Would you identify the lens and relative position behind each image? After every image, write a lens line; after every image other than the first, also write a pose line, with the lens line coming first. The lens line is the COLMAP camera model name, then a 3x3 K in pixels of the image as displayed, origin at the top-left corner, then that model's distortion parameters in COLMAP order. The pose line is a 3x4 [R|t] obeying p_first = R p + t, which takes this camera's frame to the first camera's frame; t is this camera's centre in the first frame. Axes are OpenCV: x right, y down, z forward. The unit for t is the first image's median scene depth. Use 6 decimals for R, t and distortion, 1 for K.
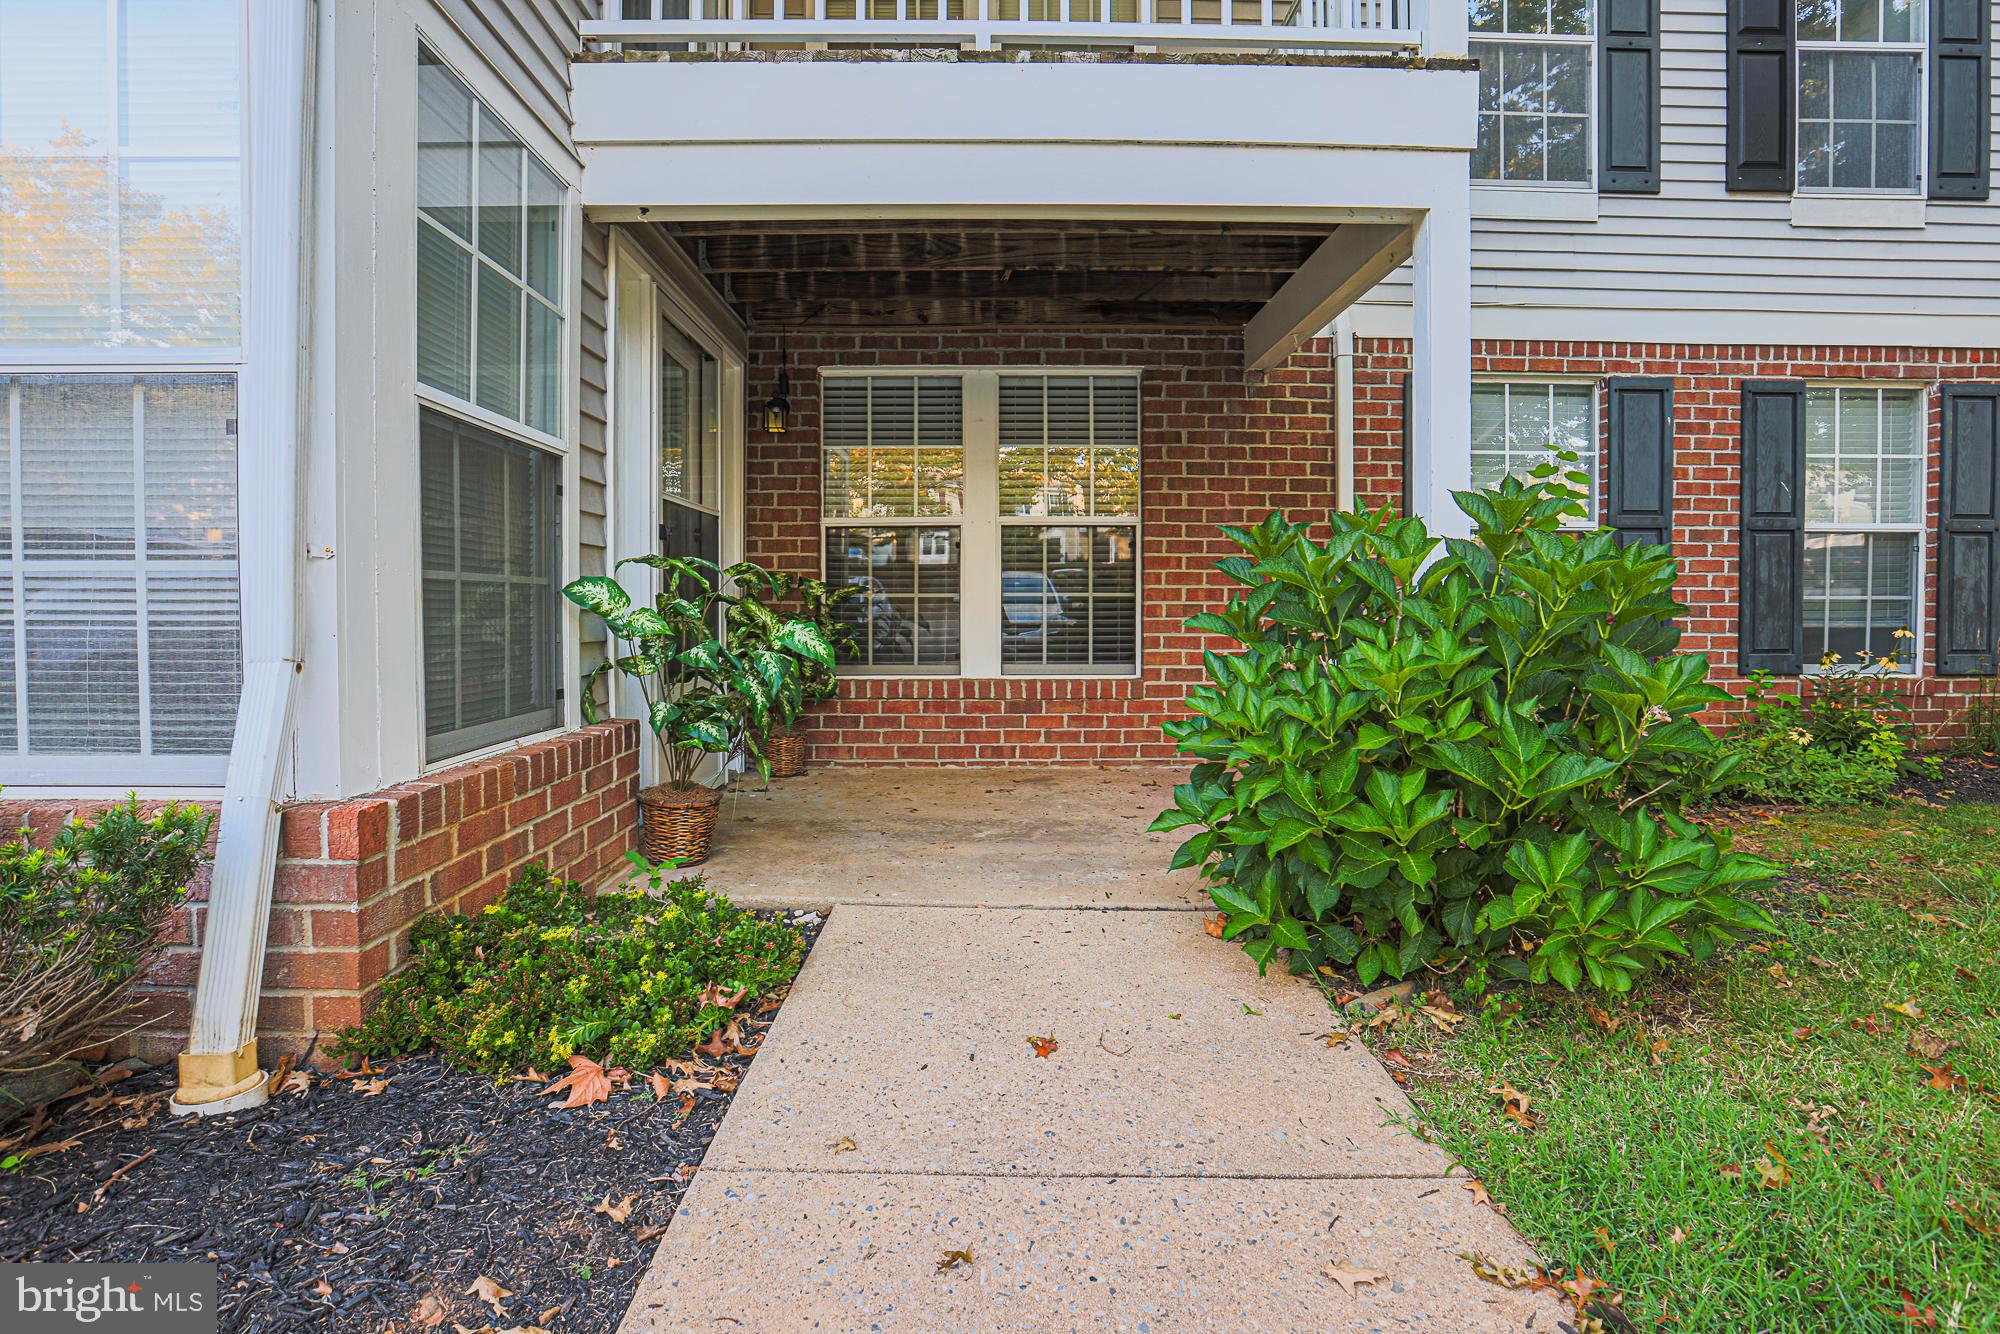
lens RADIAL K [[965.4, 0, 956.2], [0, 965.4, 618.9], [0, 0, 1]] dist [-0.064261, 0.023070]
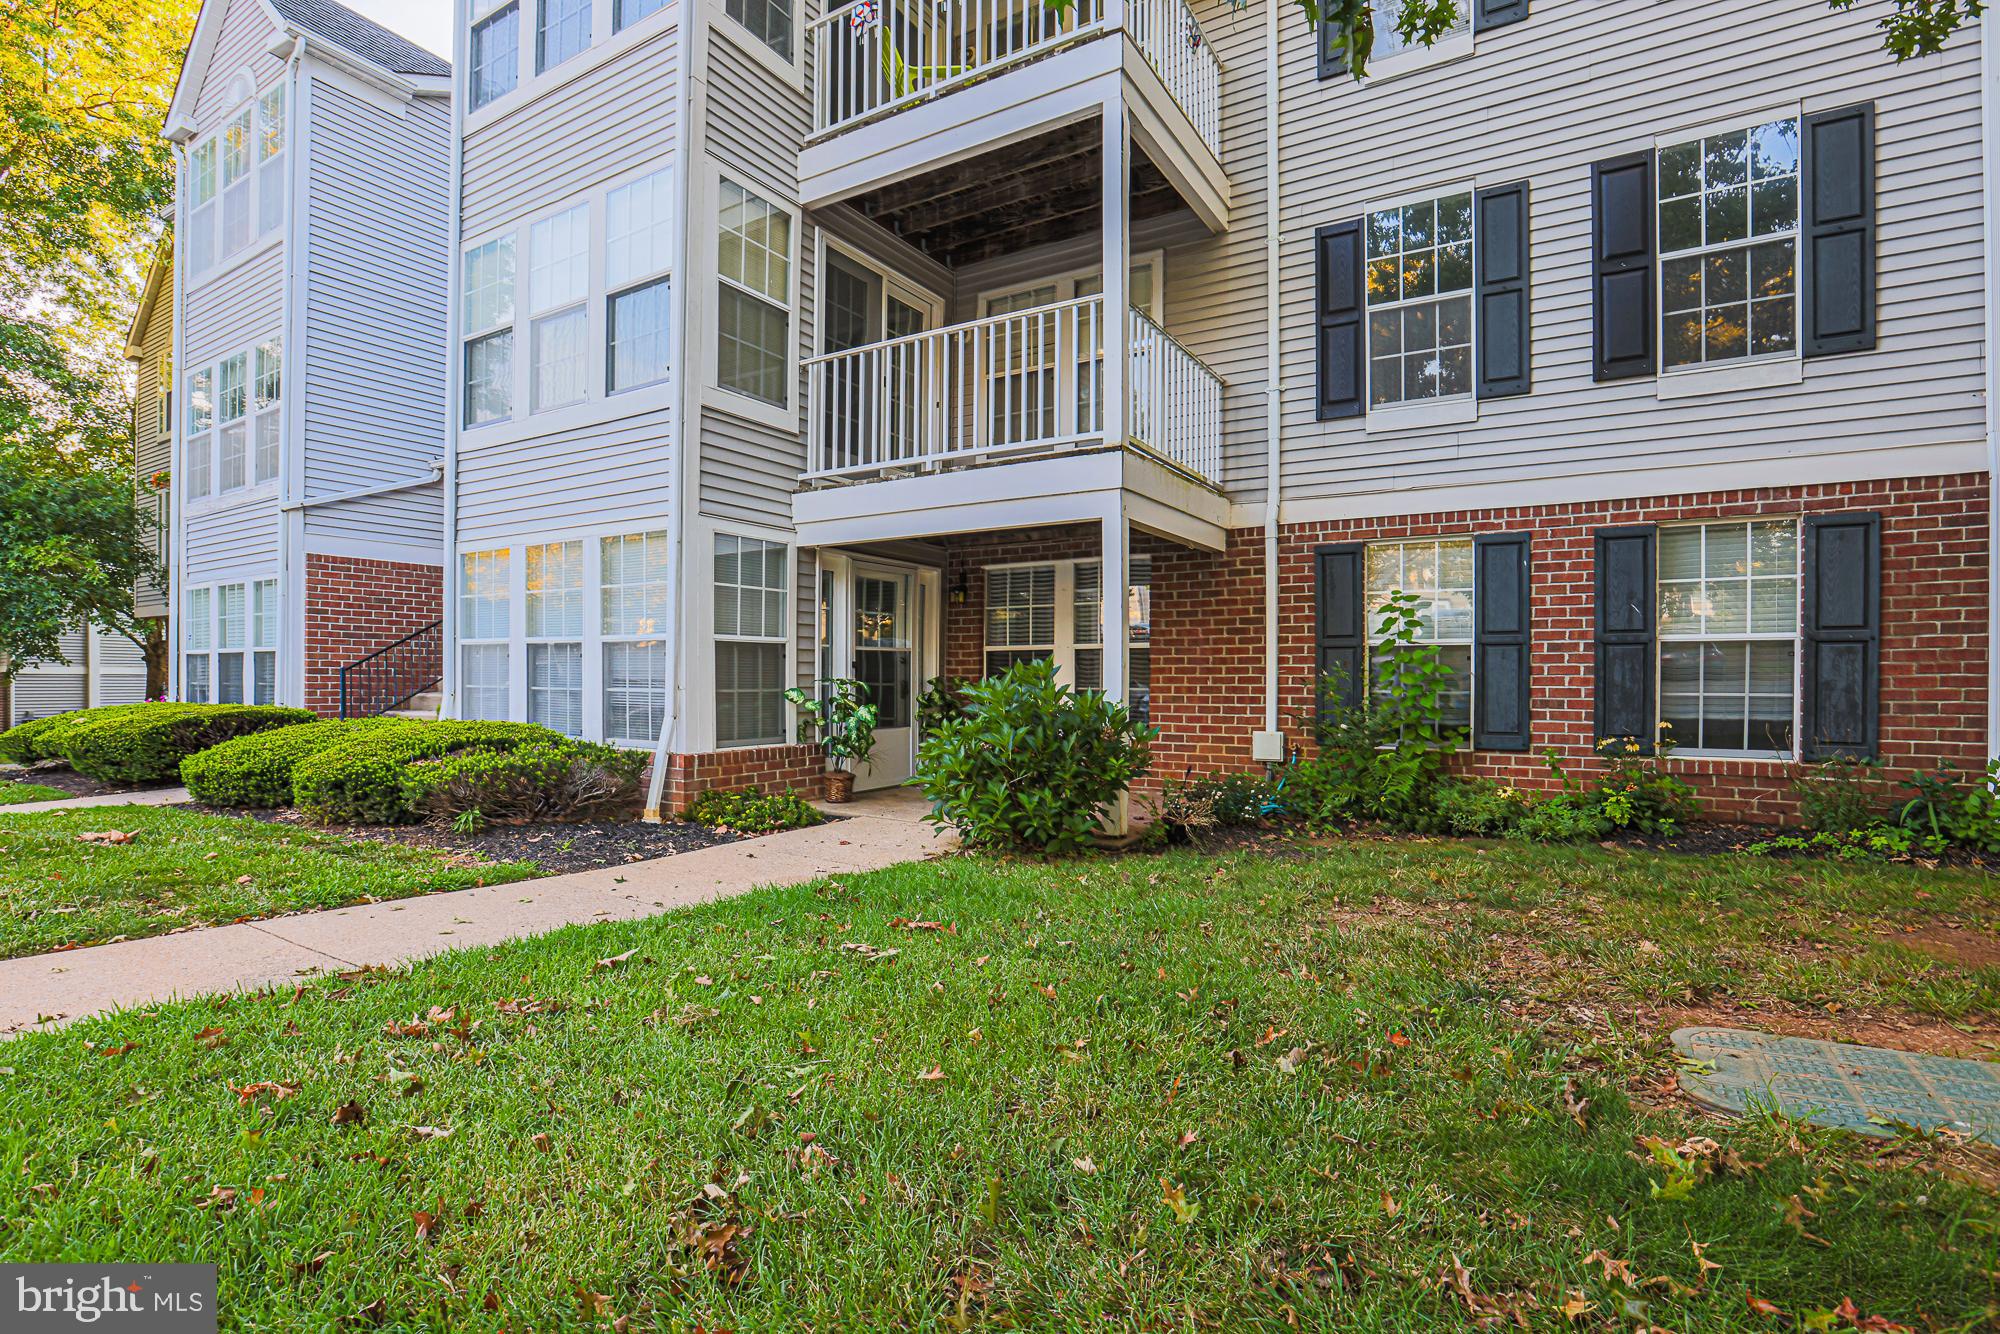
lens RADIAL K [[934.5, 0, 1000.0], [0, 934.5, 667.0], [0, 0, 1]] dist [-0.052959, 0.021957]
pose [[0.868731, -0.004474, -0.495264, 0.754228], [-0.006633, 0.999764, -0.020666, -0.028790], [0.495240, 0.021238, 0.868497, -0.530763]]
